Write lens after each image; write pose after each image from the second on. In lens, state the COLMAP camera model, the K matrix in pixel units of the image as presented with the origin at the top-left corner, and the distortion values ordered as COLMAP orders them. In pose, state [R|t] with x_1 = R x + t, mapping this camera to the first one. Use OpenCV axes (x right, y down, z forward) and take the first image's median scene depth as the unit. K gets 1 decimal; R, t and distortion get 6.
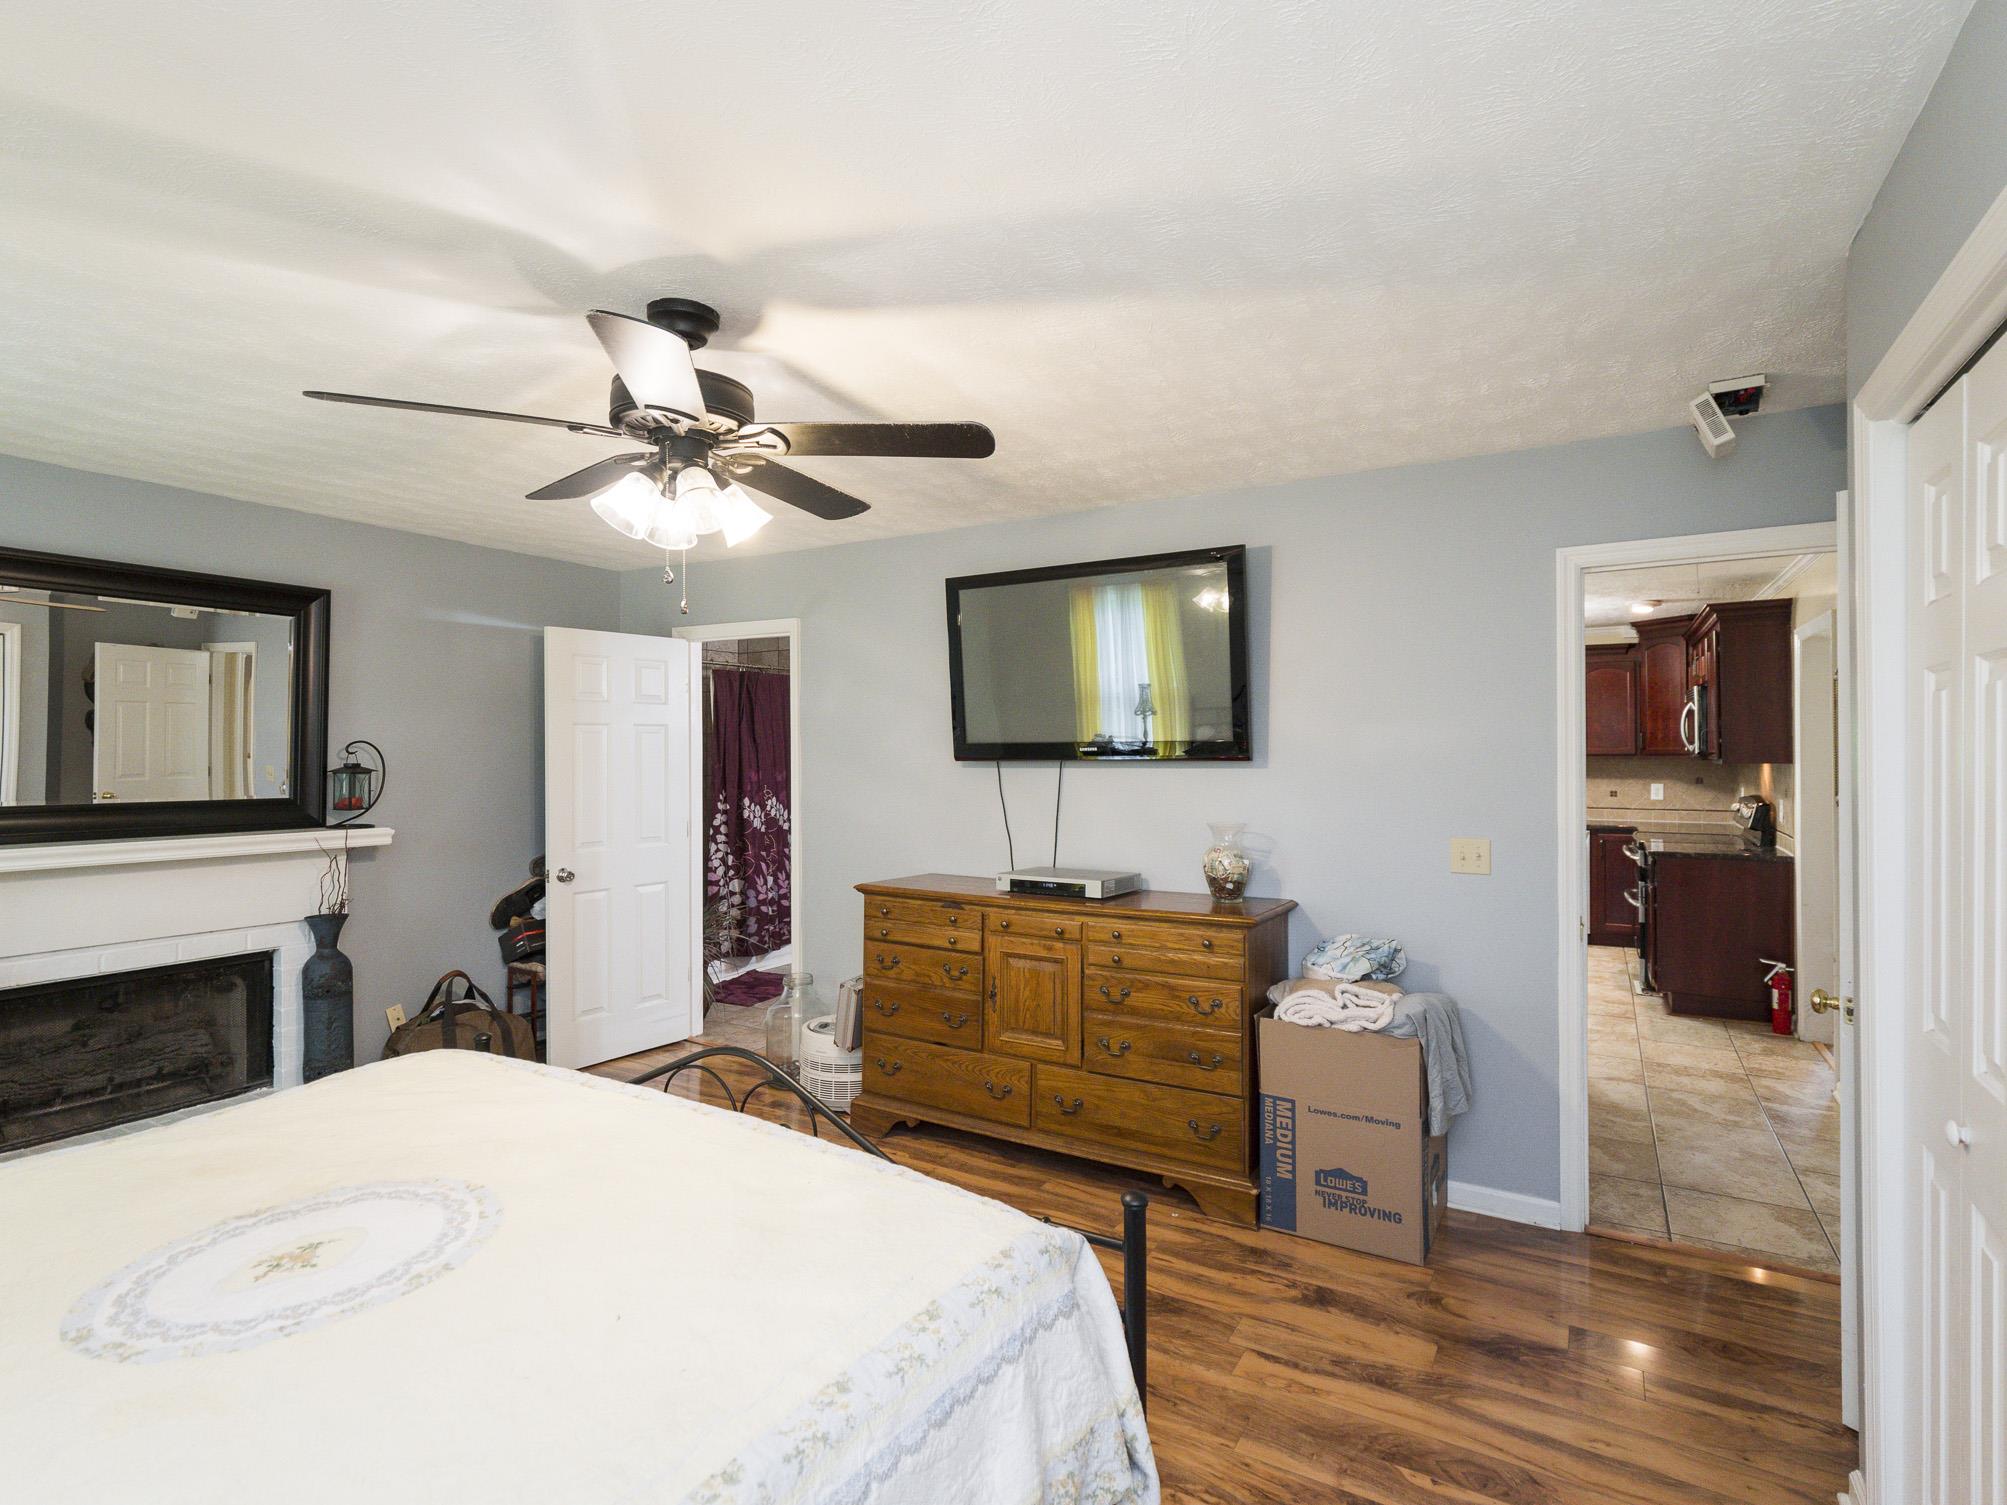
lens RADIAL K [[974.5, 0, 1003.5], [0, 974.5, 752.5], [0, 0, 1]] dist [0.000231, -0.000338]
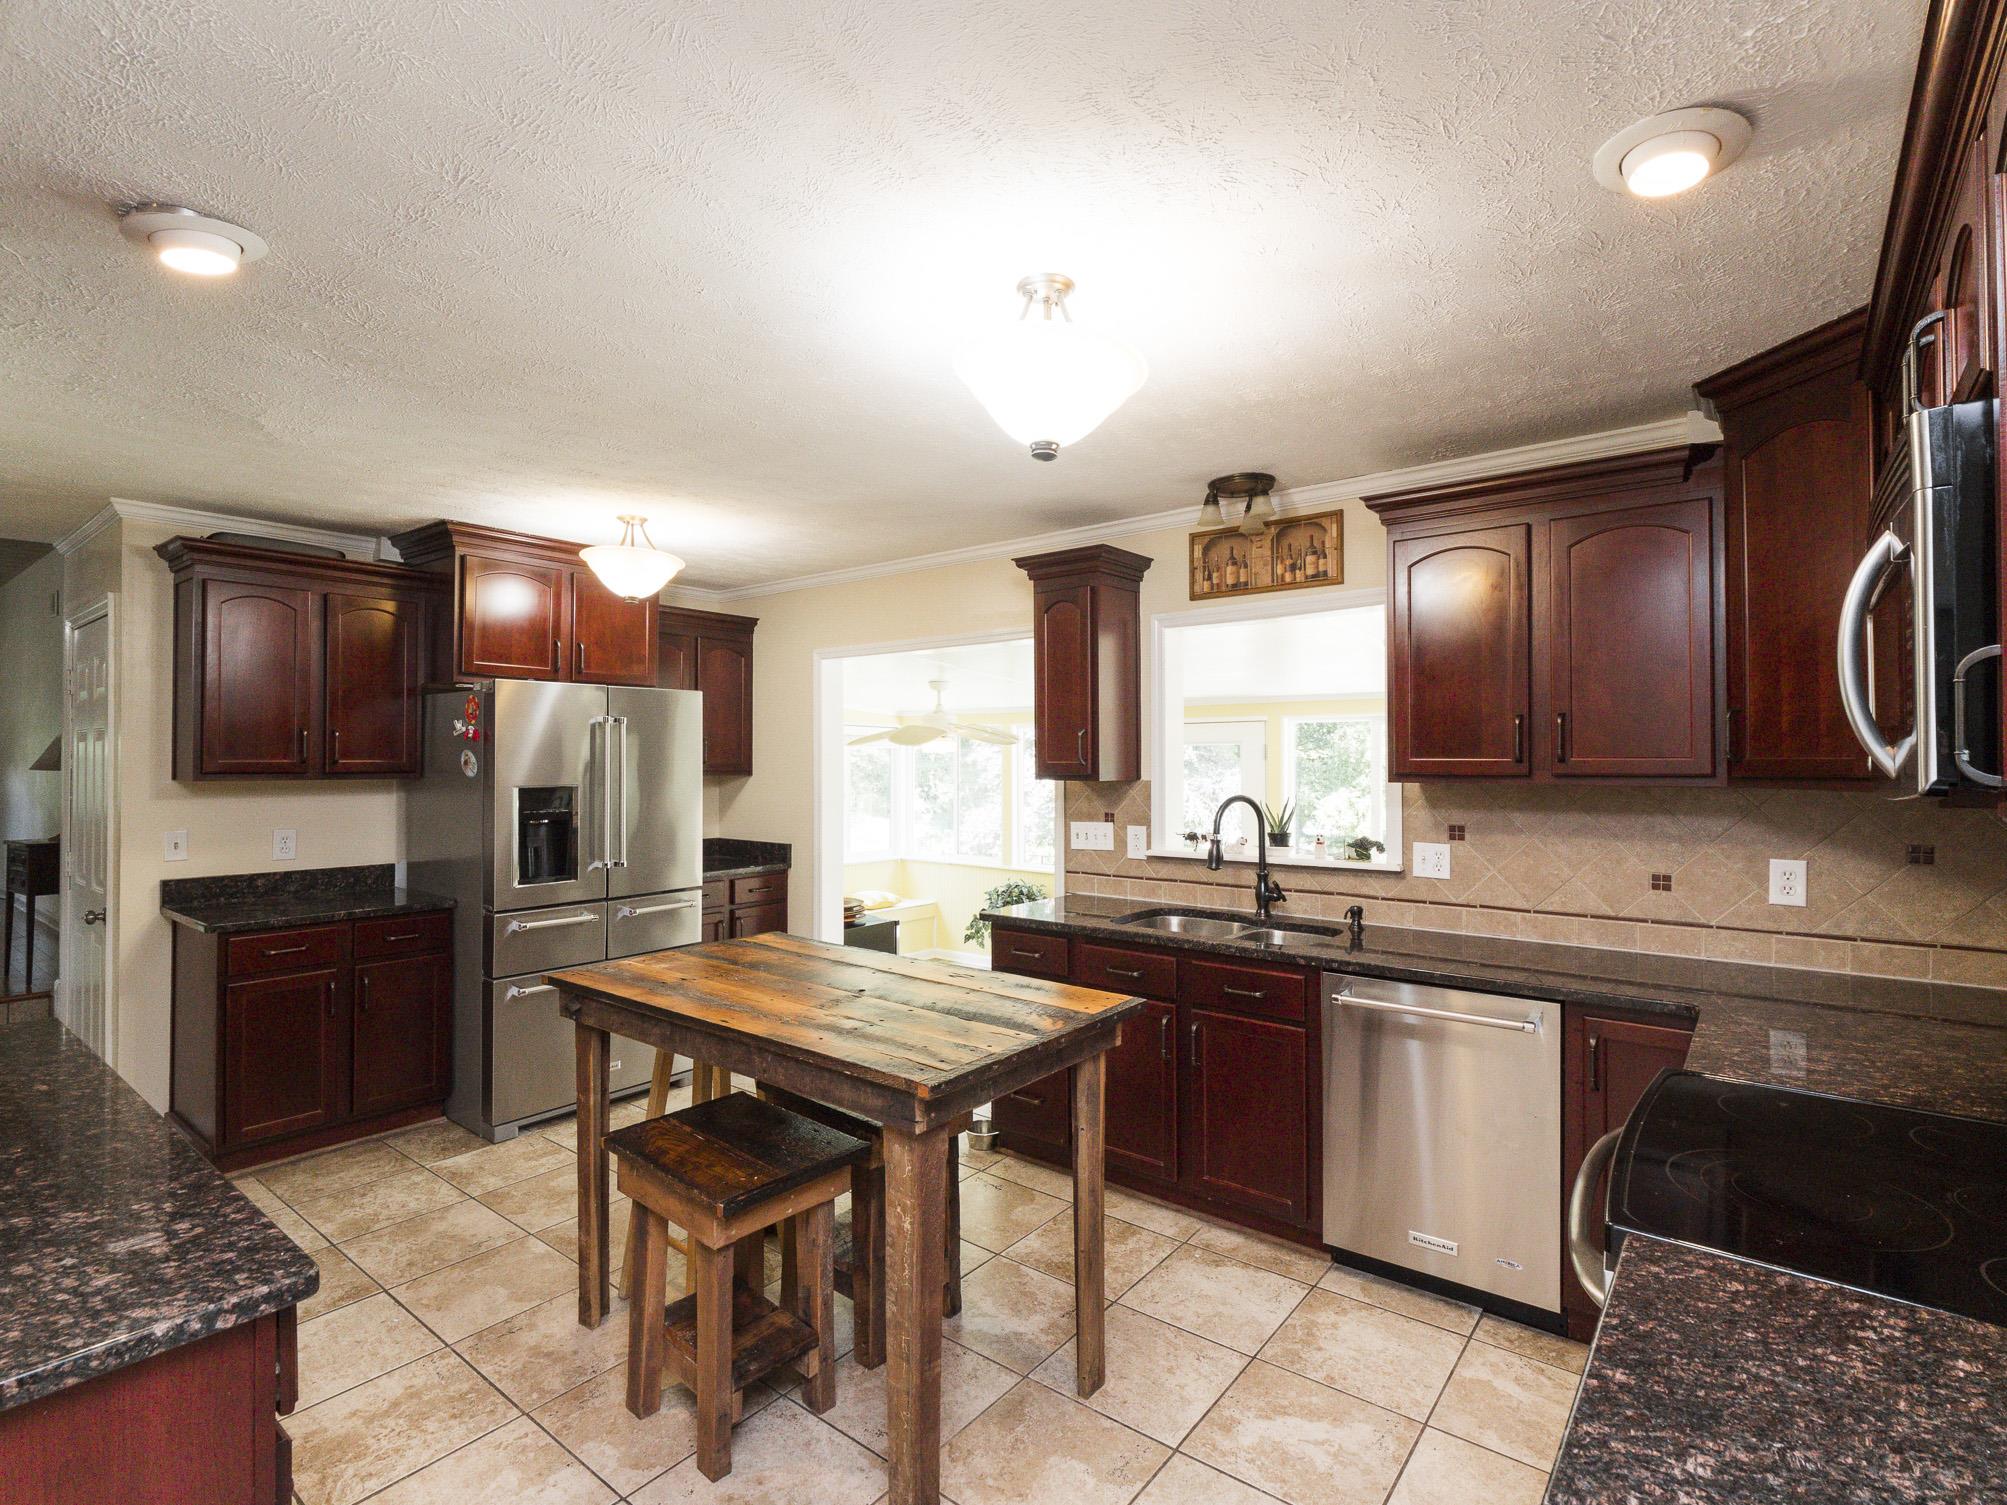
lens RADIAL K [[987.9, 0, 1003.5], [0, 987.9, 752.5], [0, 0, 1]] dist [-0.002332, -0.001644]
pose [[0.992378, 0.008460, -0.122938, 0.445232], [-0.008667, 0.999962, -0.001153, -0.003377], [0.122923, 0.002210, 0.992414, 0.629640]]
